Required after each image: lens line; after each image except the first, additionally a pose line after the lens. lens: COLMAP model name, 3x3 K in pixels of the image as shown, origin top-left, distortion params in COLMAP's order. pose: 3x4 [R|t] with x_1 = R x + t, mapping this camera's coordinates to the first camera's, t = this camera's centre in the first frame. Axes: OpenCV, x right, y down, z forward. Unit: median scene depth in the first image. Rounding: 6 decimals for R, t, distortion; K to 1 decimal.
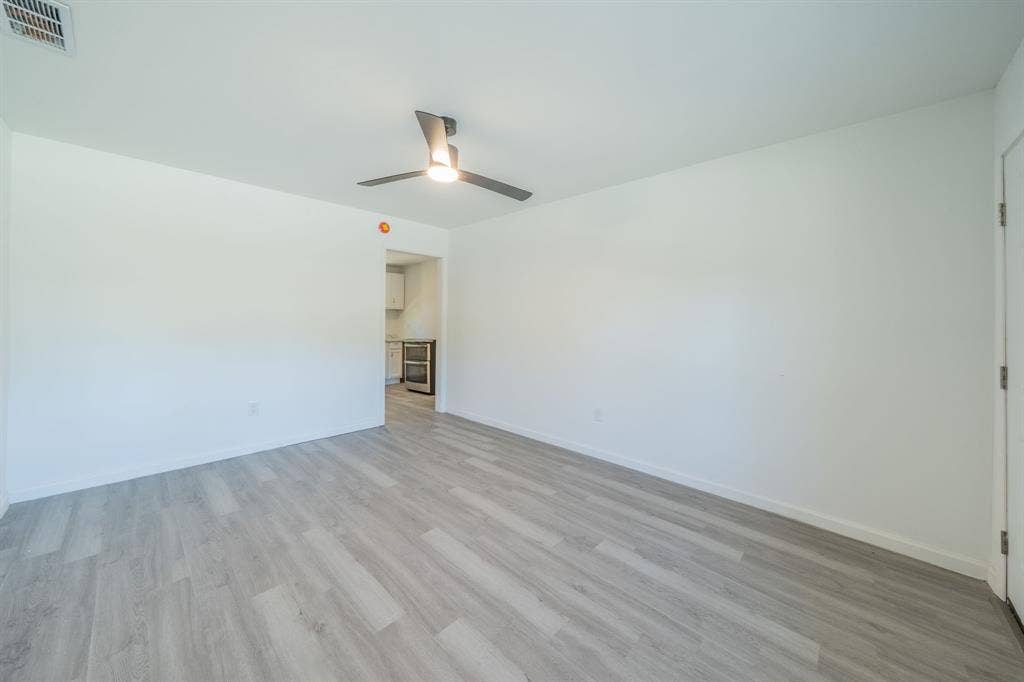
lens RADIAL K [[372.9, 0, 500.7], [0, 372.9, 322.0], [0, 0, 1]] dist [-0.000245, 0.000004]
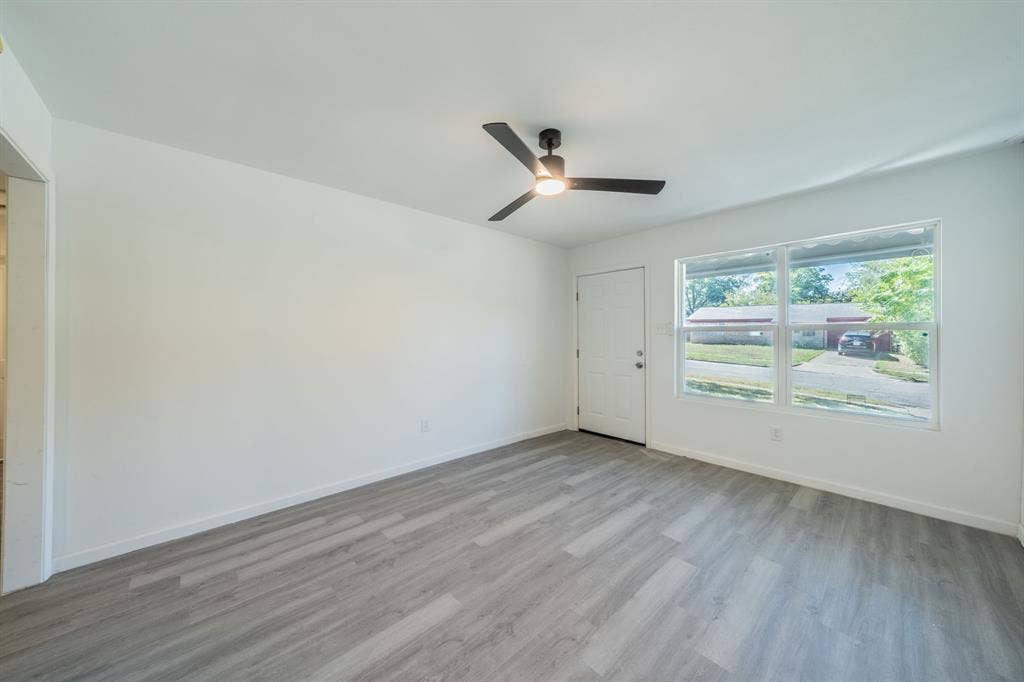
lens RADIAL K [[352.7, 0, 512.8], [0, 352.7, 330.3], [0, 0, 1]] dist [-0.000007, 0.000031]
pose [[0.045046, -0.001039, 0.998984, -1.057071], [0.009710, 0.999953, 0.000602, -0.028709], [-0.998938, 0.009673, 0.045054, 1.030690]]
